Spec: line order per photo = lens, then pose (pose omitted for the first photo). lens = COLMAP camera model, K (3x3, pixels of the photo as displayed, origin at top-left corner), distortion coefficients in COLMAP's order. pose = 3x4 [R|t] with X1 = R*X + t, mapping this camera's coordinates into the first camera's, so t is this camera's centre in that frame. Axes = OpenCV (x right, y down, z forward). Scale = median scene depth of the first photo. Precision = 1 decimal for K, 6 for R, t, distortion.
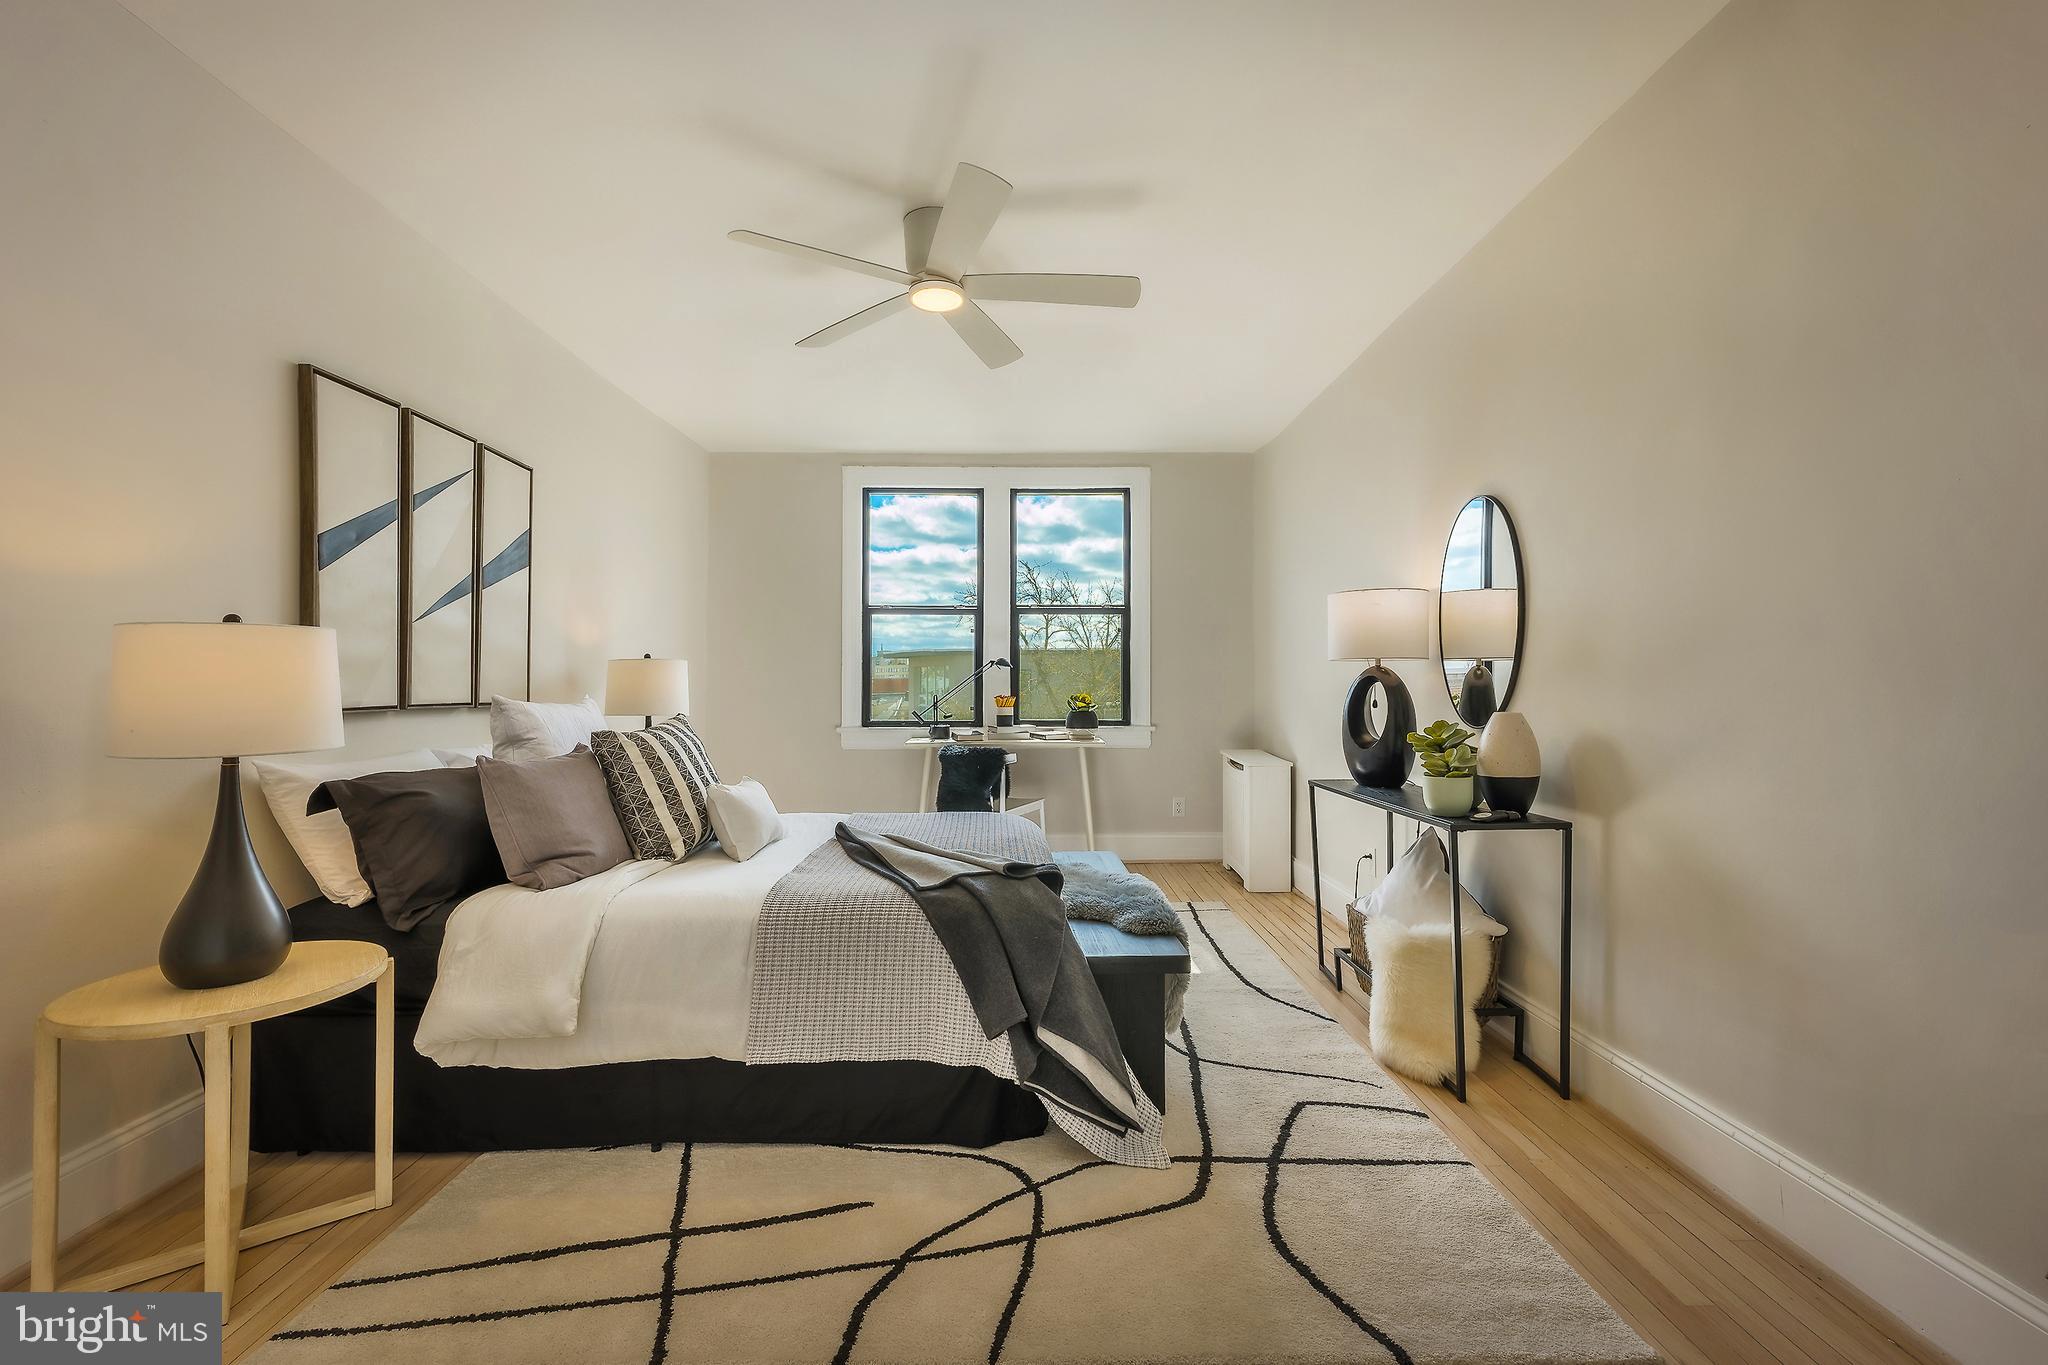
lens RADIAL K [[851.6, 0, 1035.1], [0, 851.6, 691.9], [0, 0, 1]] dist [0.007299, 0.000234]
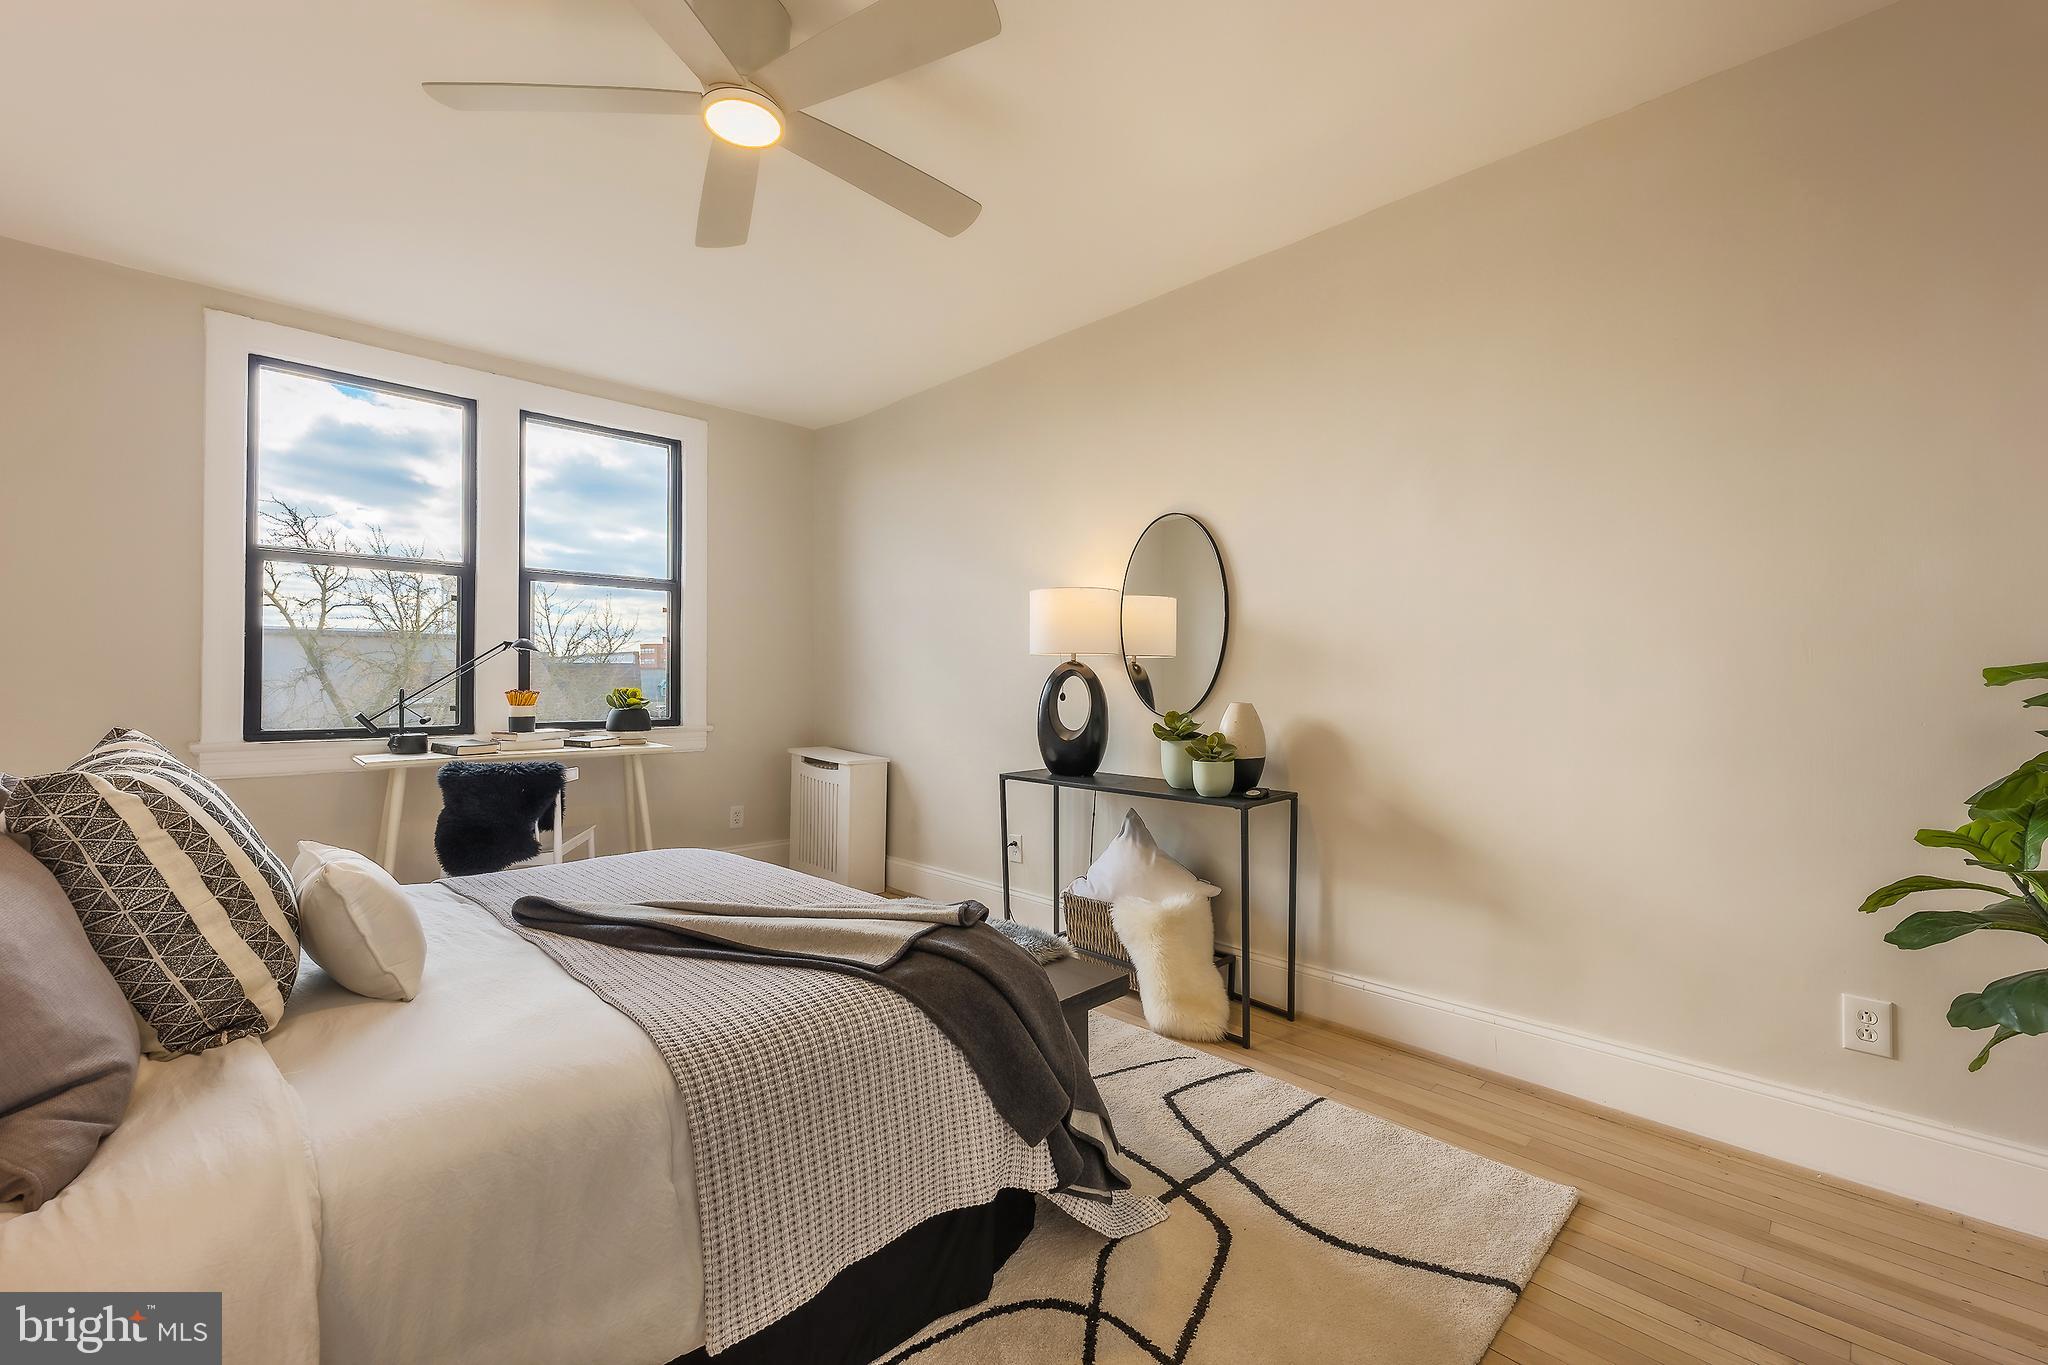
lens RADIAL K [[839.8, 0, 1019.3], [0, 839.8, 685.0], [0, 0, 1]] dist [0.001458, 0.000004]
pose [[0.732349, 0.001118, 0.680929, -0.430635], [-0.000613, 0.999999, -0.000983, 0.000819], [-0.680930, 0.000302, 0.732349, 0.353016]]
